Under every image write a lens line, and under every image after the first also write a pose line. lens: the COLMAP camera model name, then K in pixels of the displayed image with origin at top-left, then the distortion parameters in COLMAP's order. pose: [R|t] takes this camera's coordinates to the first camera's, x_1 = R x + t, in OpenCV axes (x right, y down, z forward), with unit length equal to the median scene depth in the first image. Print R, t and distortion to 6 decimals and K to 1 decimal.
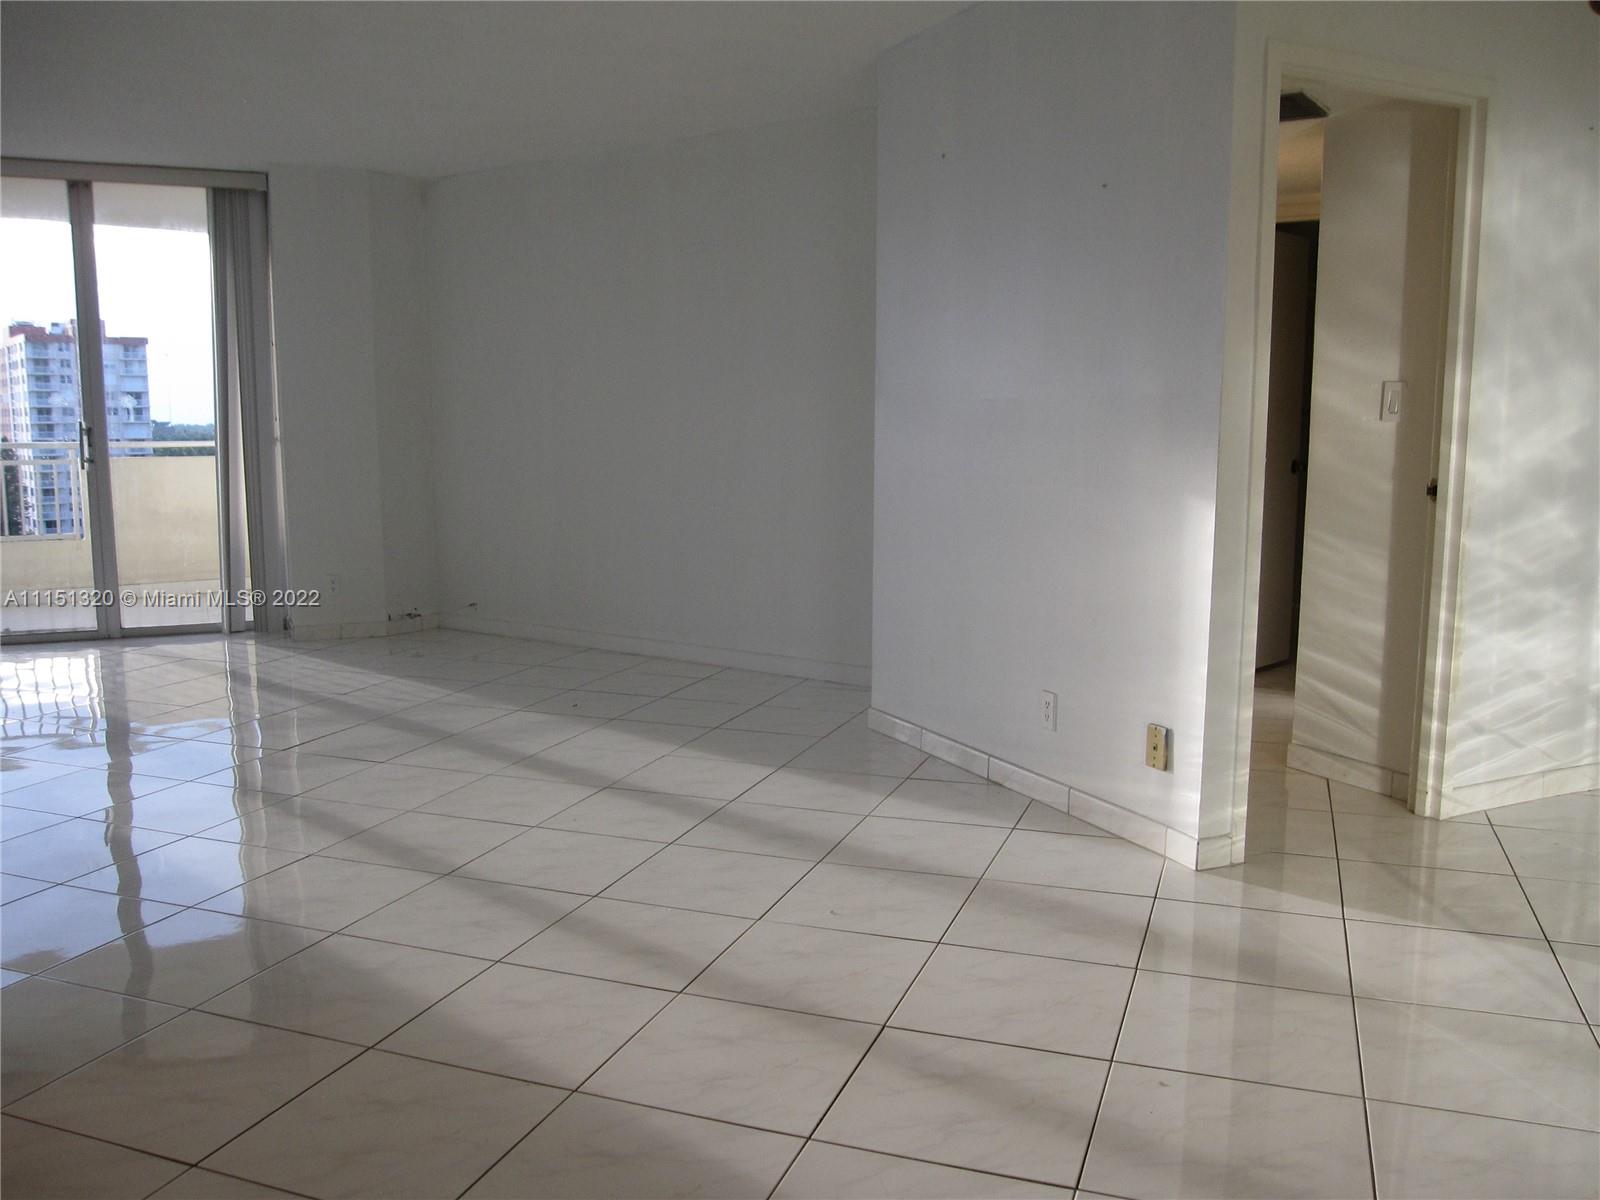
lens RADIAL K [[1316.4, 0, 797.8], [0, 1316.4, 611.7], [0, 0, 1]] dist [-0.089841, 0.064825]
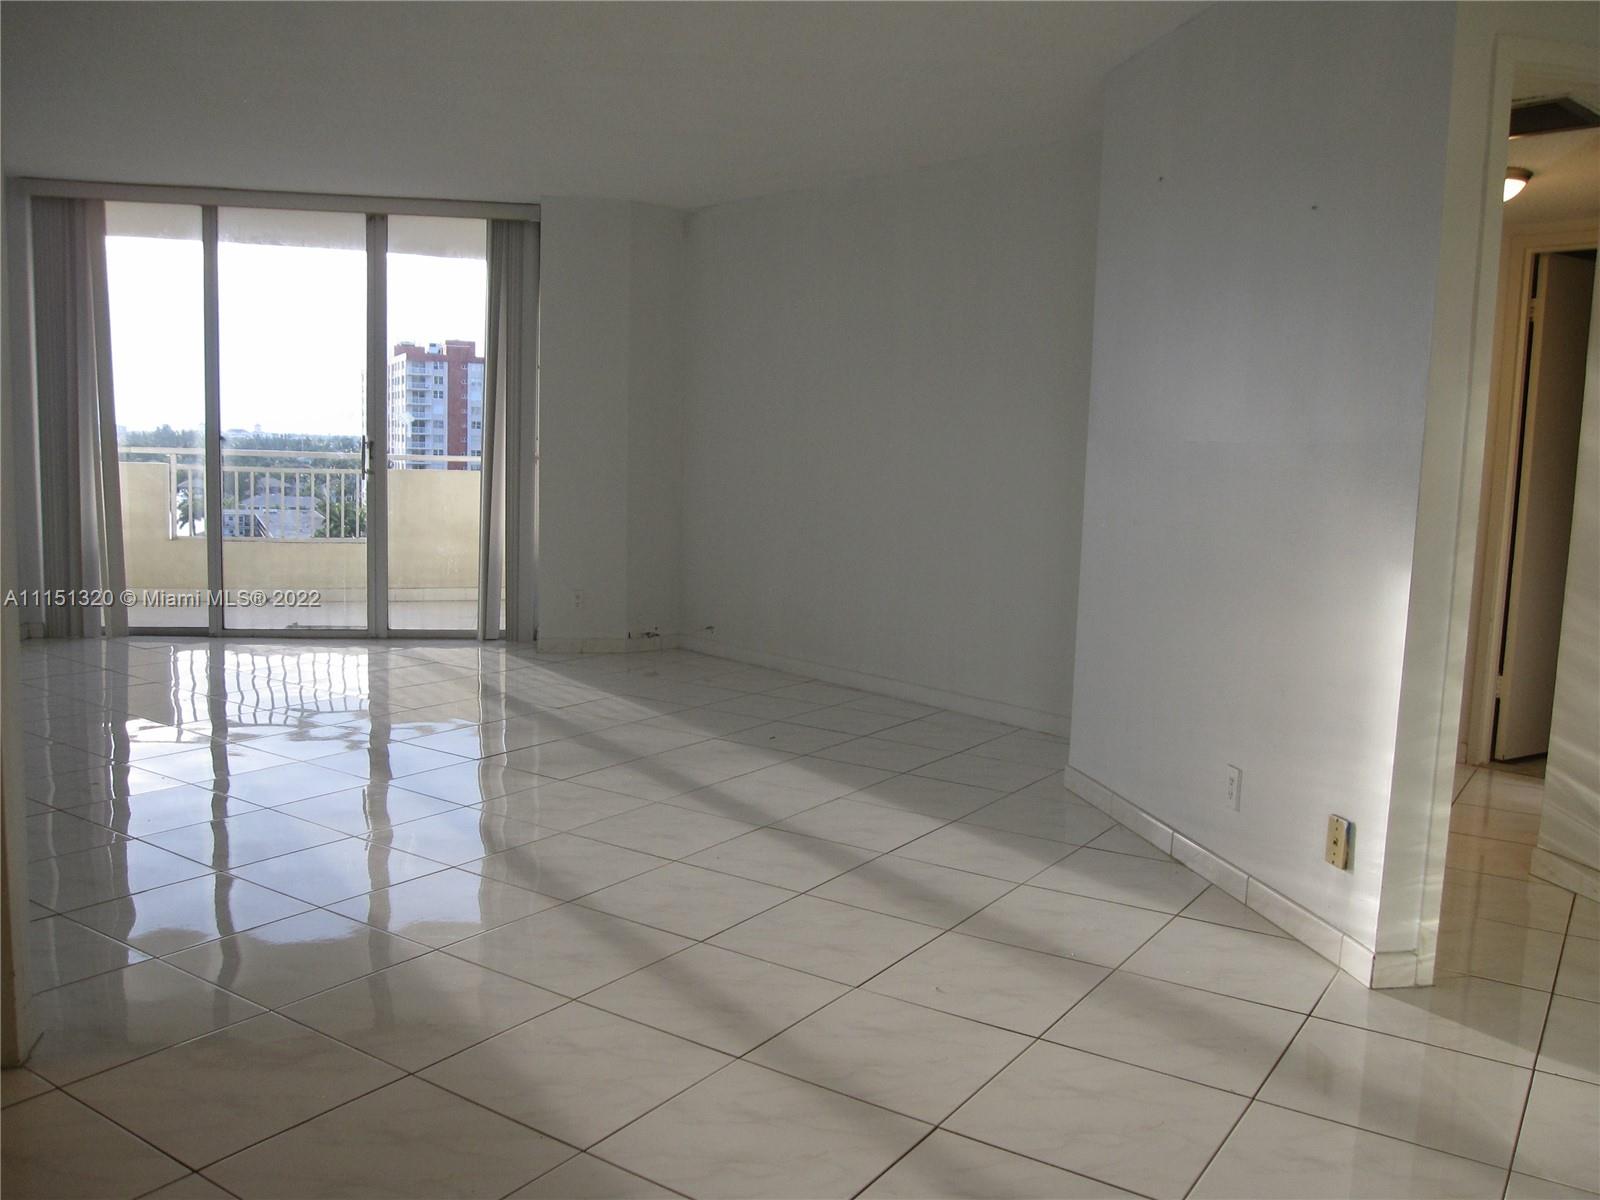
lens RADIAL K [[1315.0, 0, 800.0], [0, 1315.0, 600.0], [0, 0, 1]] dist [-0.075984, 0.013614]
pose [[0.970254, 0.056000, -0.235525, 0.095636], [-0.063356, 0.997708, -0.023776, -0.011876], [0.233654, 0.037991, 0.971577, 0.050285]]
